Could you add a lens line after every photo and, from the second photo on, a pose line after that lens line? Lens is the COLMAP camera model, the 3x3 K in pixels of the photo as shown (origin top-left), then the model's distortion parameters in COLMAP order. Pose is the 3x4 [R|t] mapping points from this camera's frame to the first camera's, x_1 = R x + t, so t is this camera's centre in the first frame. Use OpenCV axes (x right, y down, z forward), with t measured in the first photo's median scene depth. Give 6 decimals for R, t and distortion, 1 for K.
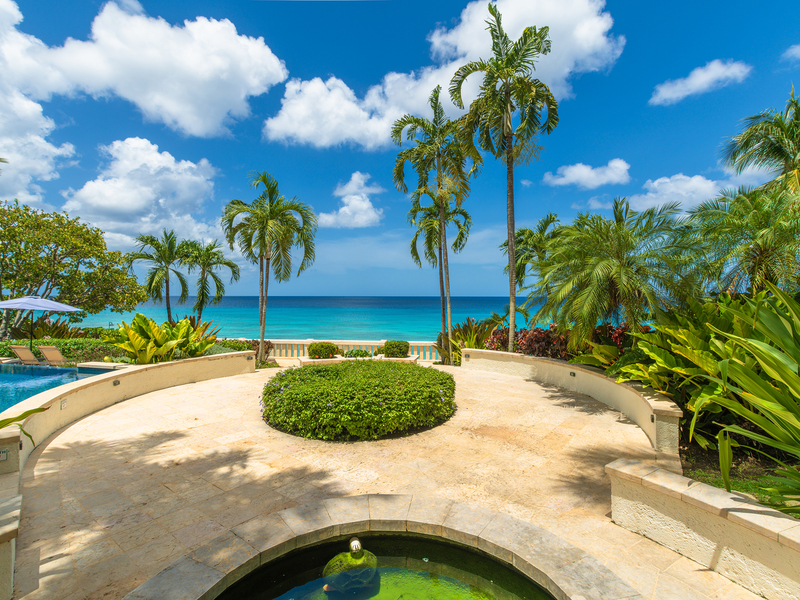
lens RADIAL K [[382.8, 0, 399.3], [0, 382.8, 303.1], [0, 0, 1]] dist [-0.001317, -0.000052]
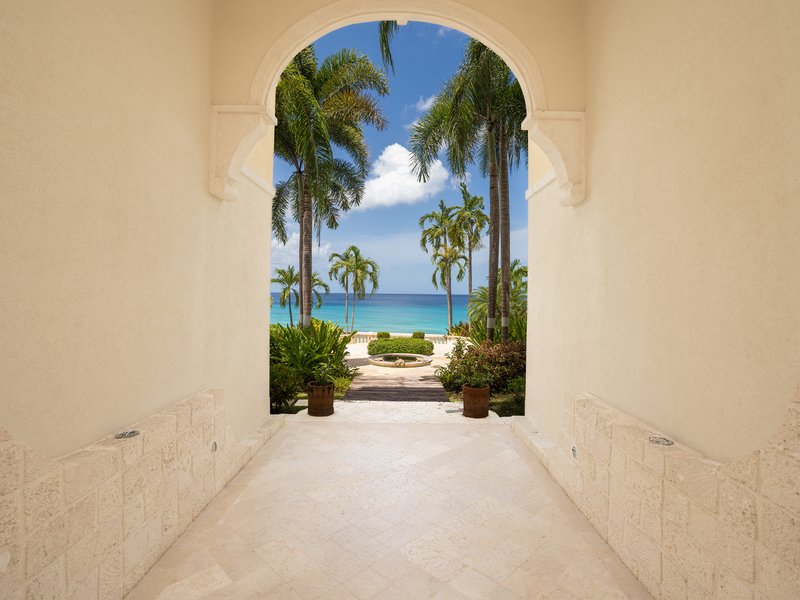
lens RADIAL K [[382.8, 0, 401.3], [0, 382.8, 298.9], [0, 0, 1]] dist [-0.001317, -0.000052]
pose [[0.993672, 0.013751, -0.111478, 0.084167], [-0.014012, 0.999901, -0.001559, -0.049670], [0.111446, 0.003111, 0.993766, -0.692953]]
